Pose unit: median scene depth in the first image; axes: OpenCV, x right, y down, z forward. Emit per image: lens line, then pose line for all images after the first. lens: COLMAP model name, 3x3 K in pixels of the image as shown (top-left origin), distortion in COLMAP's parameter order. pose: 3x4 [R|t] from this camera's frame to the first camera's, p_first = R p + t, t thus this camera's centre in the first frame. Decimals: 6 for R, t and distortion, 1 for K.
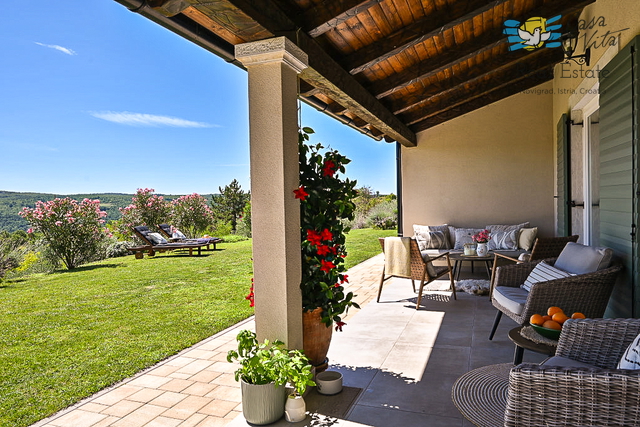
lens RADIAL K [[425.5, 0, 320.0], [0, 425.5, 213.5], [0, 0, 1]] dist [-0.006897, -0.000034]
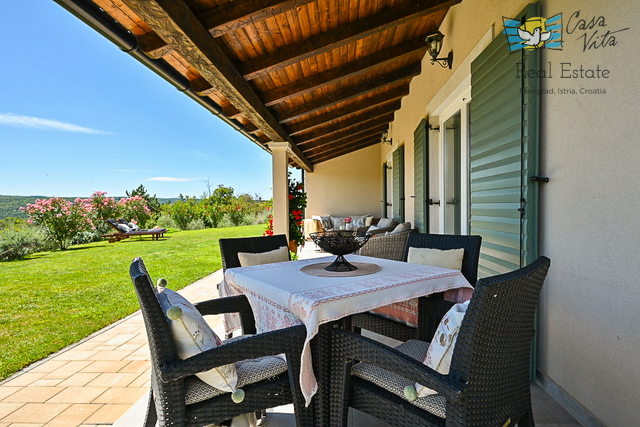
lens RADIAL K [[349.6, 0, 320.0], [0, 349.6, 213.5], [0, 0, 1]] dist [0.002772, 0.000593]
pose [[0.954163, 0.006813, 0.299211, -0.188390], [-0.004847, 0.999962, -0.007311, 0.026132], [-0.299250, 0.005526, 0.954159, -0.421859]]
